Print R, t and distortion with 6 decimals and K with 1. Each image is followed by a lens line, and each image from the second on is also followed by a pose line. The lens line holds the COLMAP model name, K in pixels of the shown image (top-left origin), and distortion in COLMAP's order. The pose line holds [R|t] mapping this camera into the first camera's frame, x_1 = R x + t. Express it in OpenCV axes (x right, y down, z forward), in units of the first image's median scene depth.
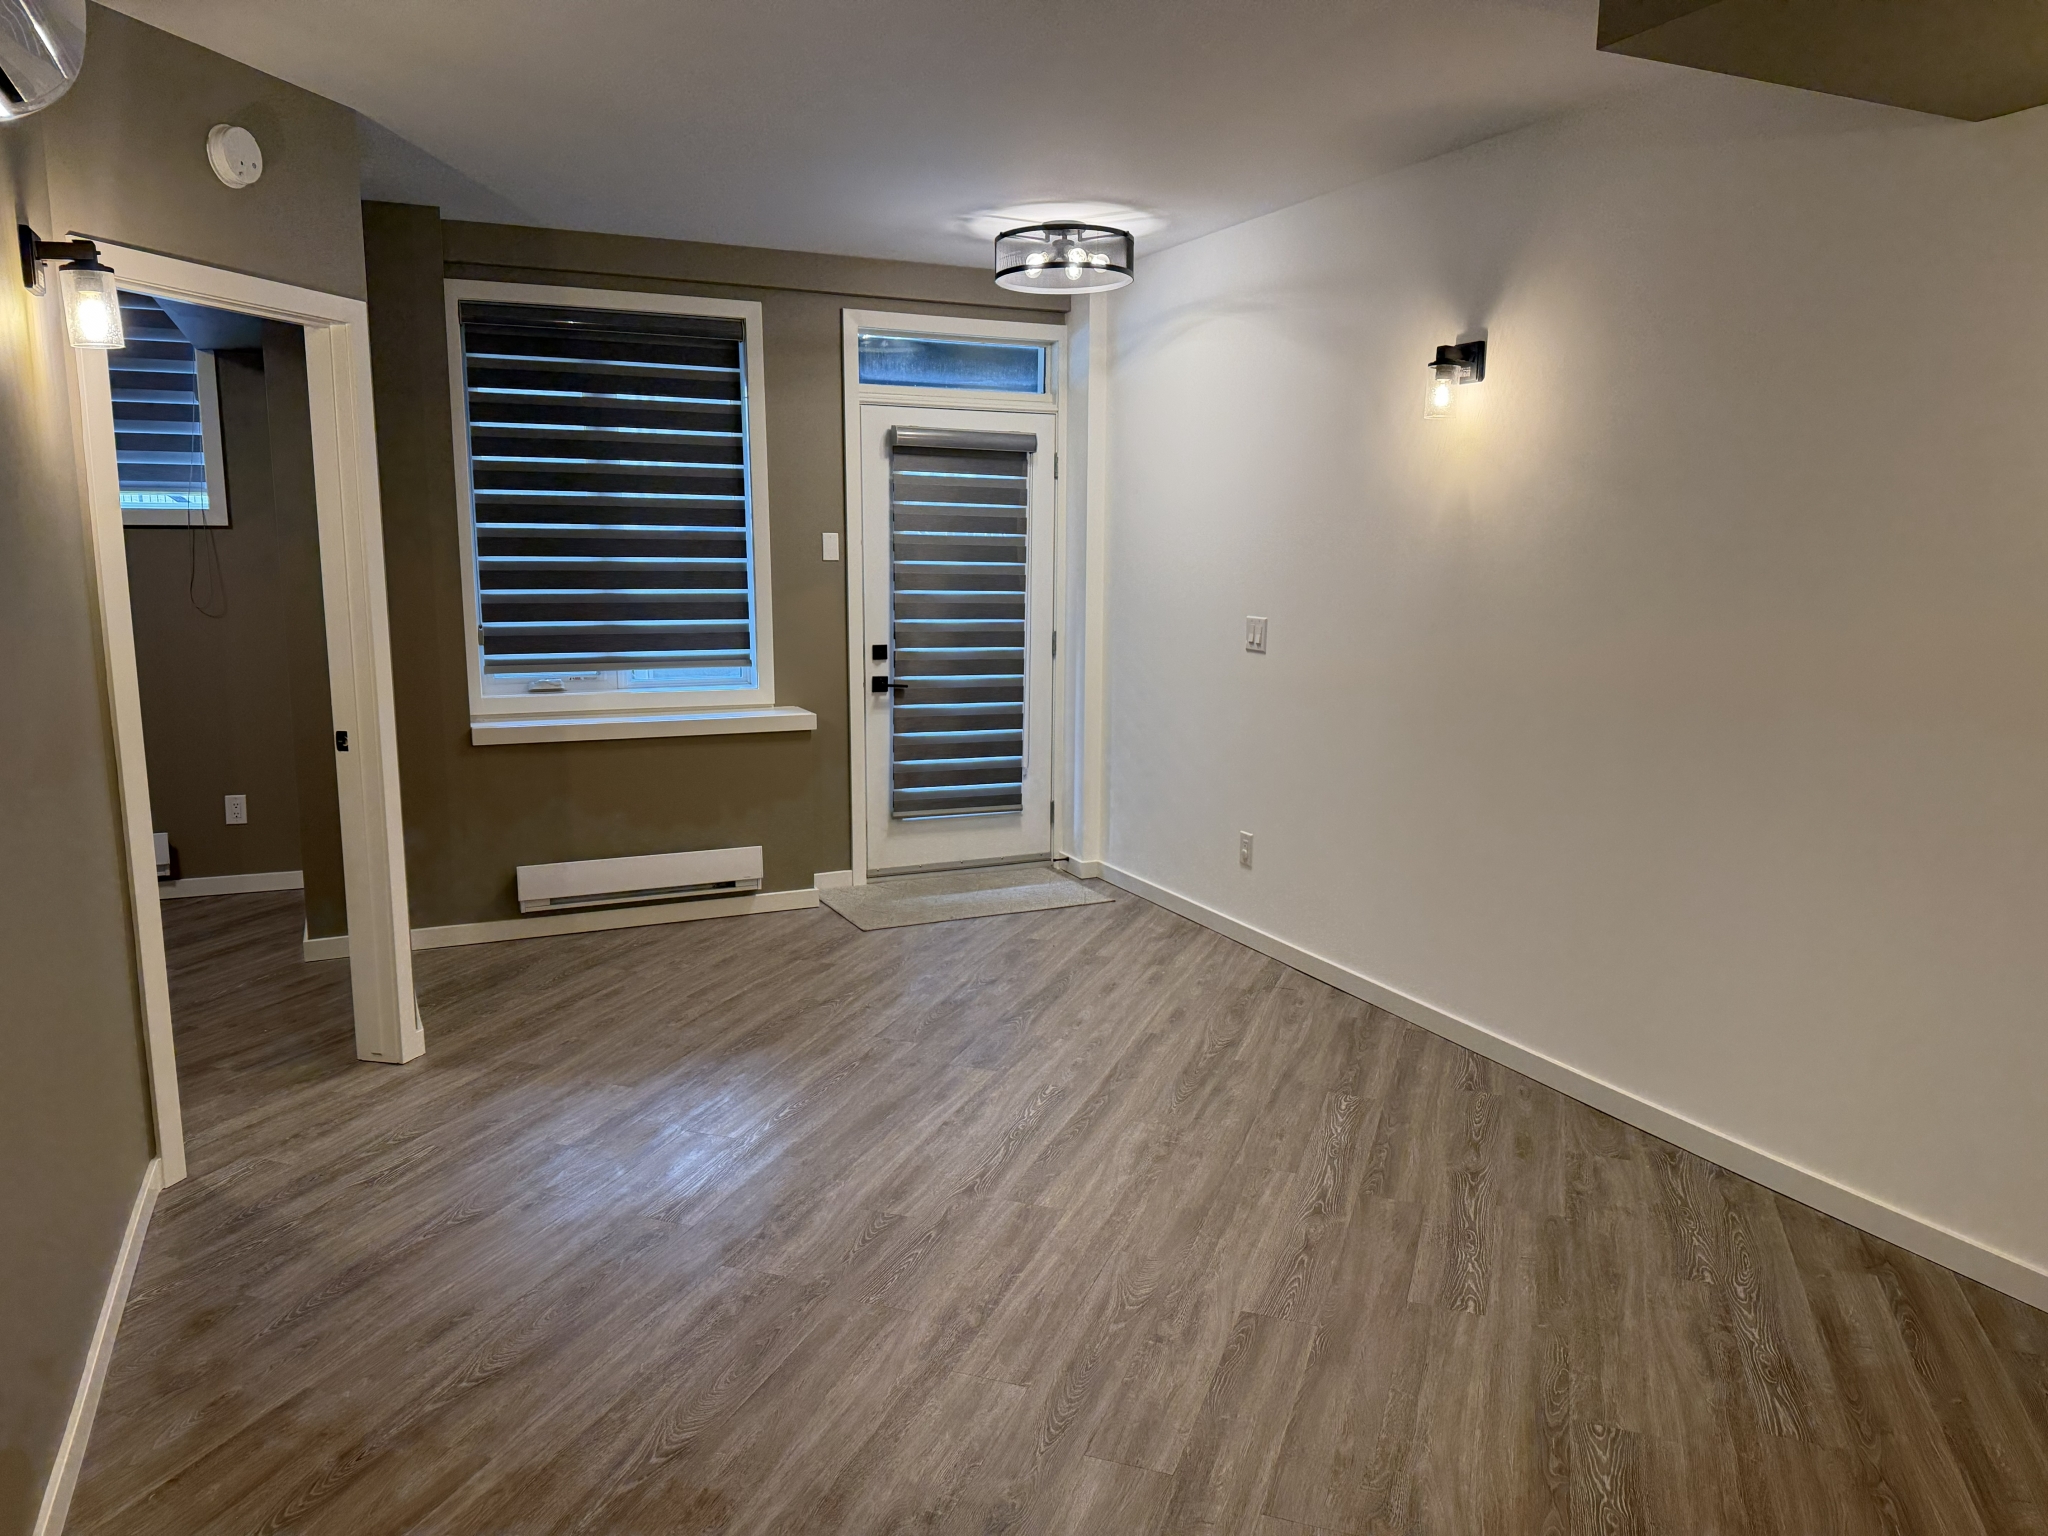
lens RADIAL K [[1434.2, 0, 1027.8], [0, 1434.2, 772.4], [0, 0, 1]] dist [0.129136, -0.203074]
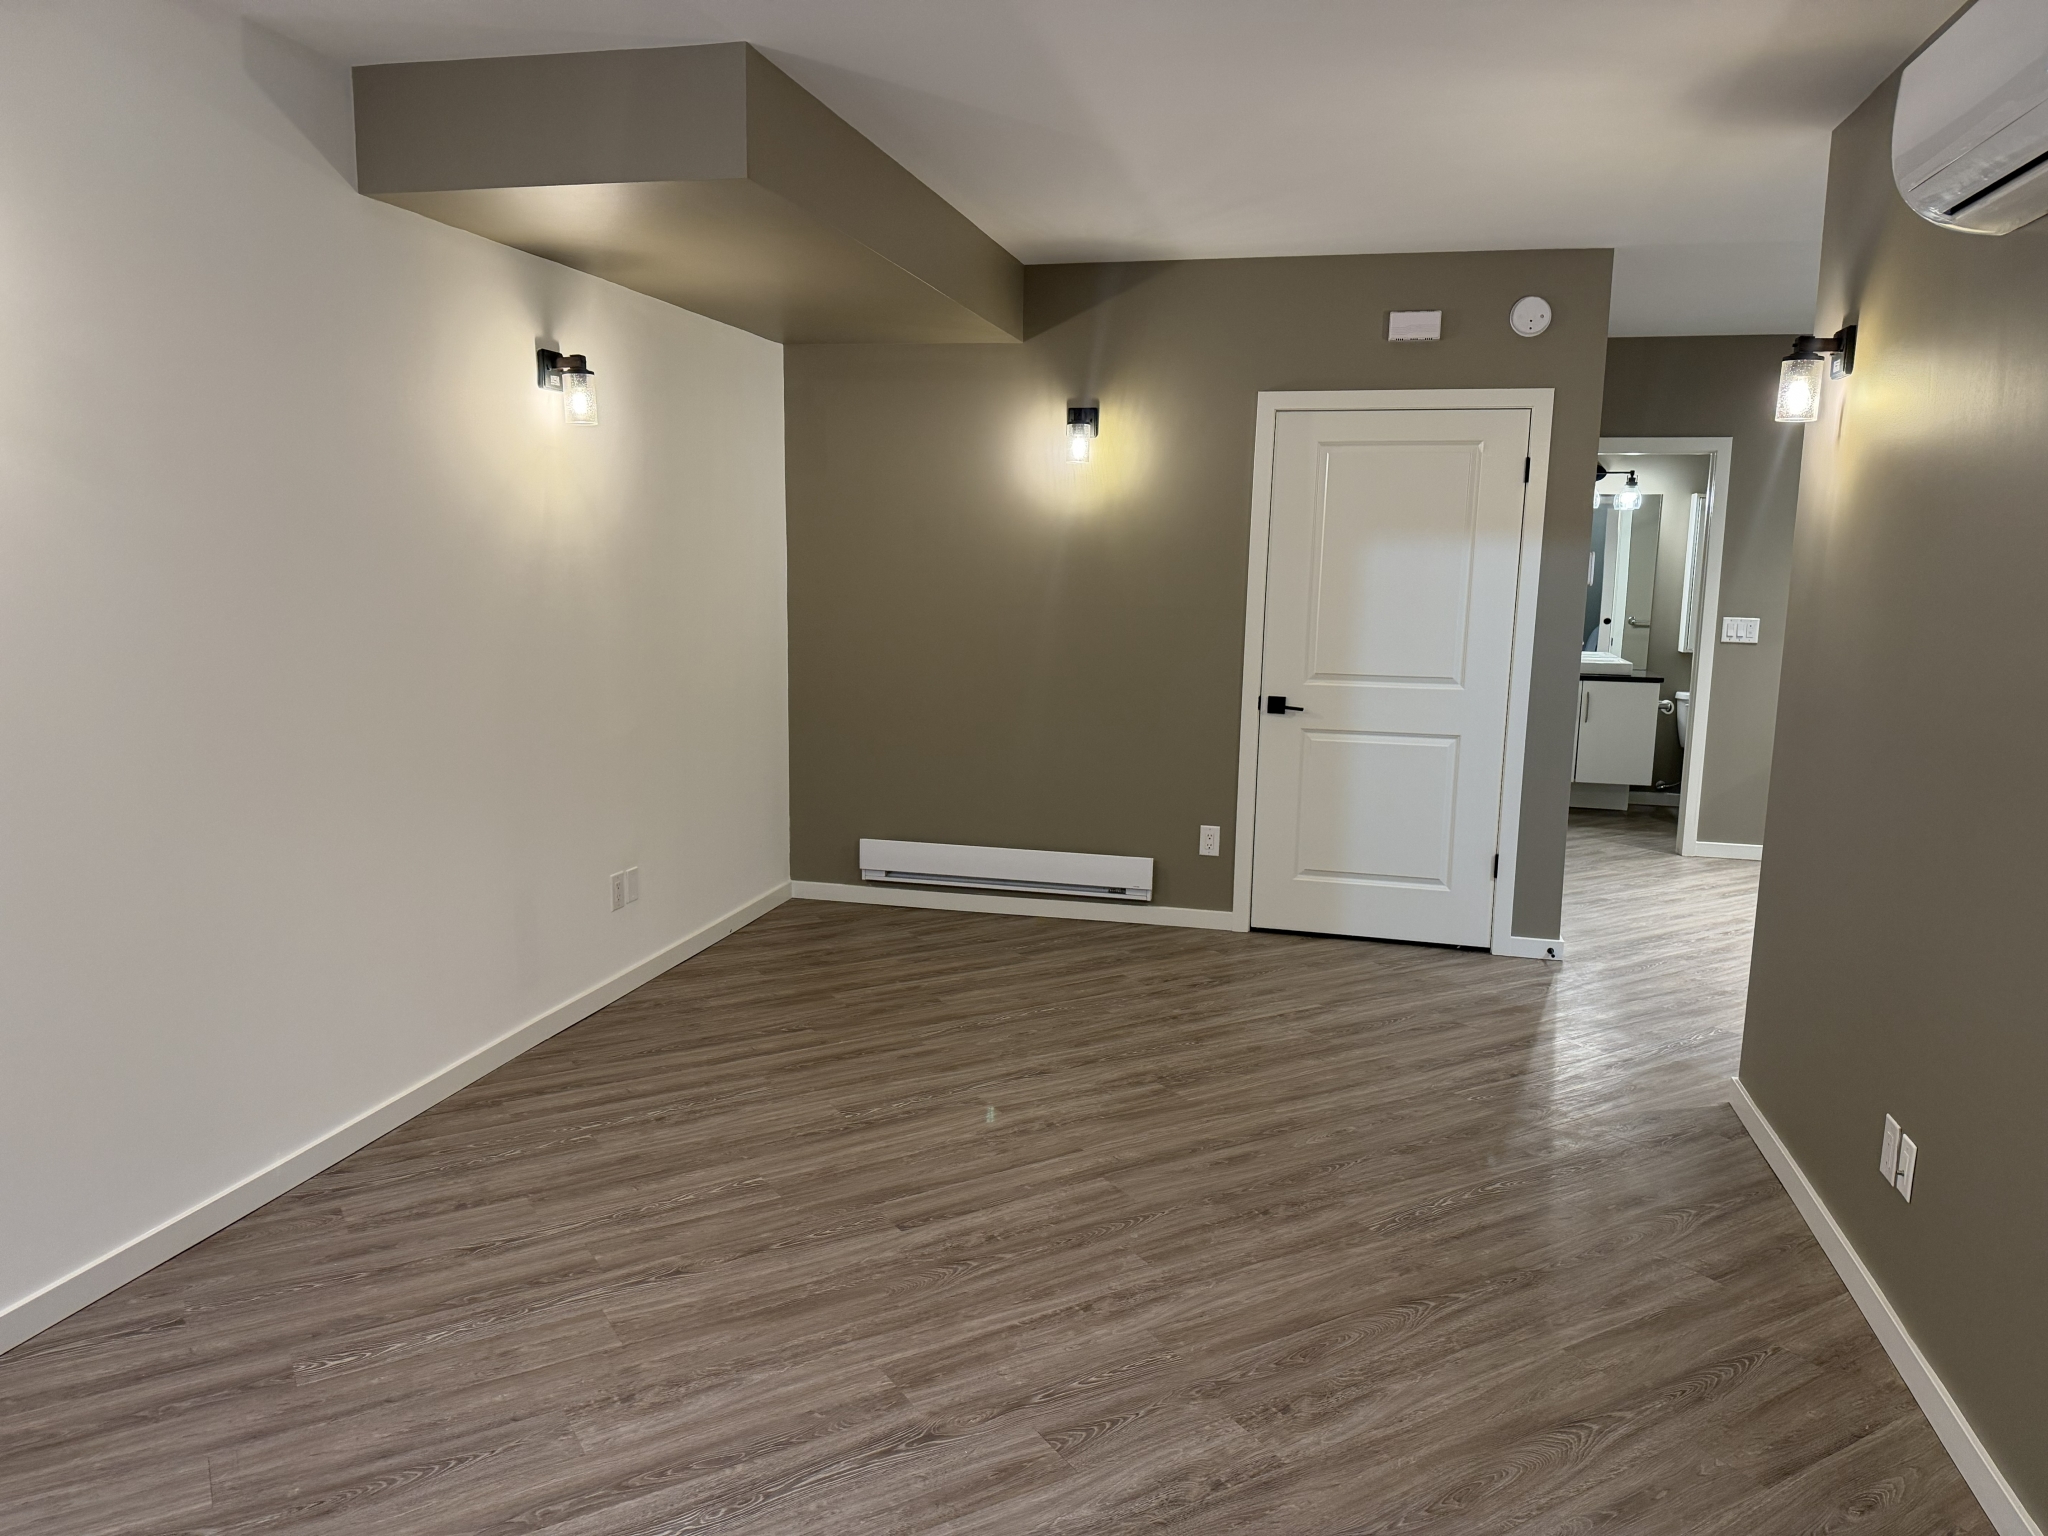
lens RADIAL K [[1434.2, 0, 1027.8], [0, 1434.2, 772.4], [0, 0, 1]] dist [0.129136, -0.203074]
pose [[-0.779985, -0.114158, 0.615298, -0.510067], [0.077019, 0.958234, 0.275418, -0.241072], [-0.621041, 0.262211, -0.738616, 1.466058]]
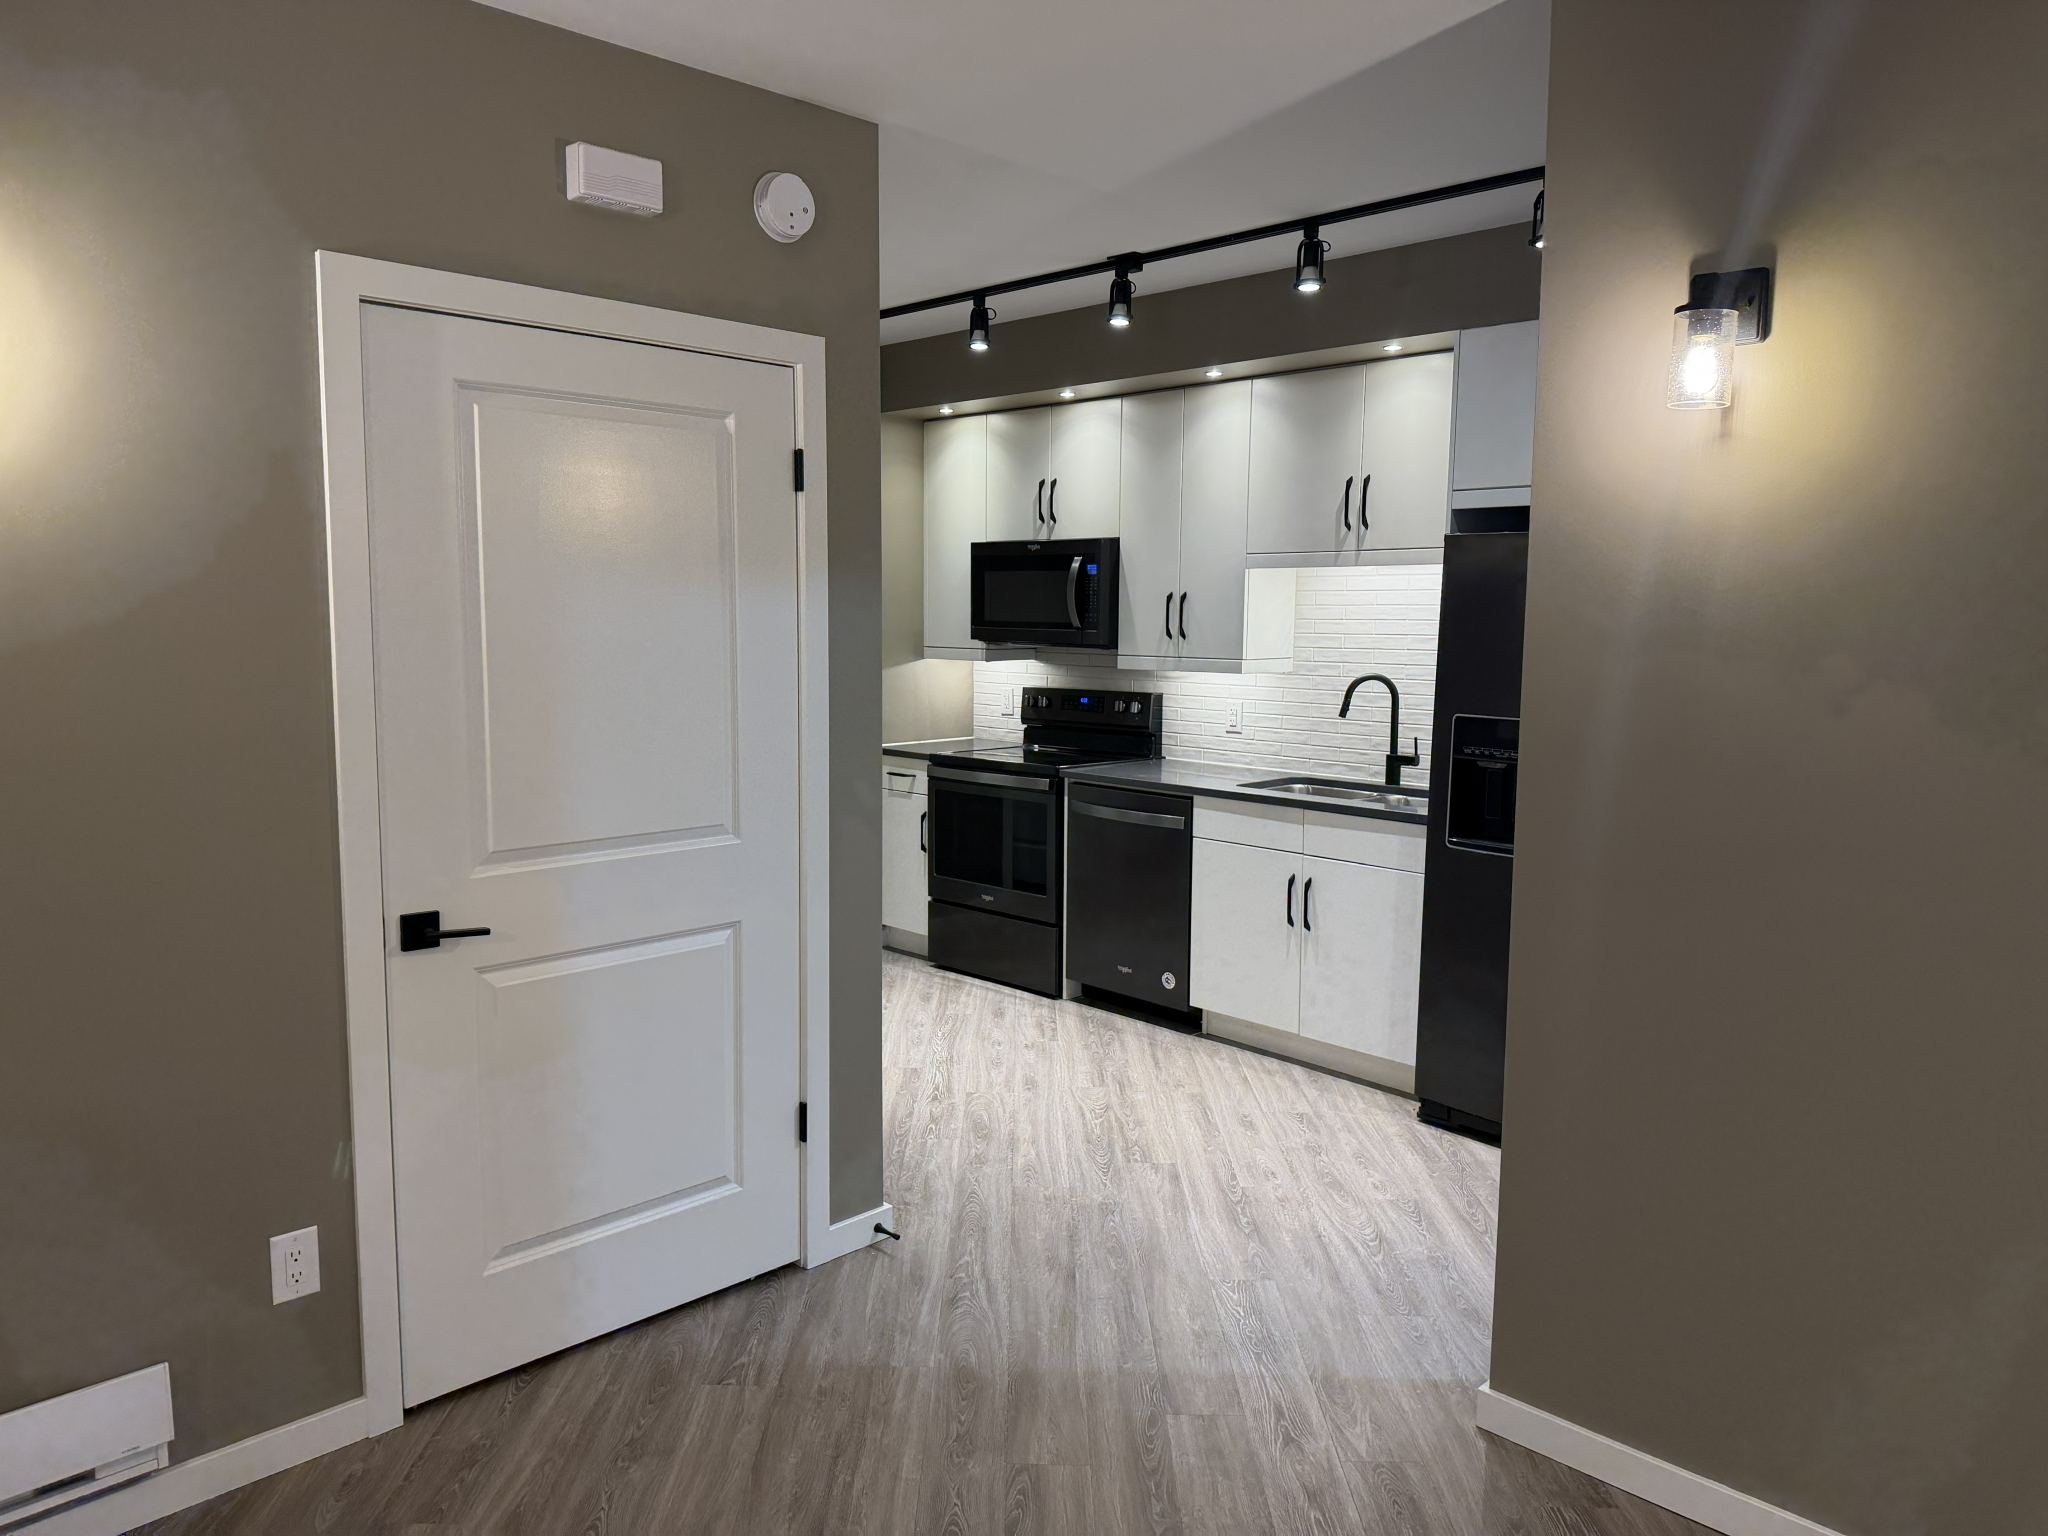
lens RADIAL K [[1431.0, 0, 1017.9], [0, 1431.0, 755.5], [0, 0, 1]] dist [0.171258, -0.289038]
pose [[-0.942480, 0.026335, -0.333224, 0.273791], [-0.062894, 0.965115, 0.254161, -0.146447], [0.328293, 0.260499, -0.907945, 0.822390]]
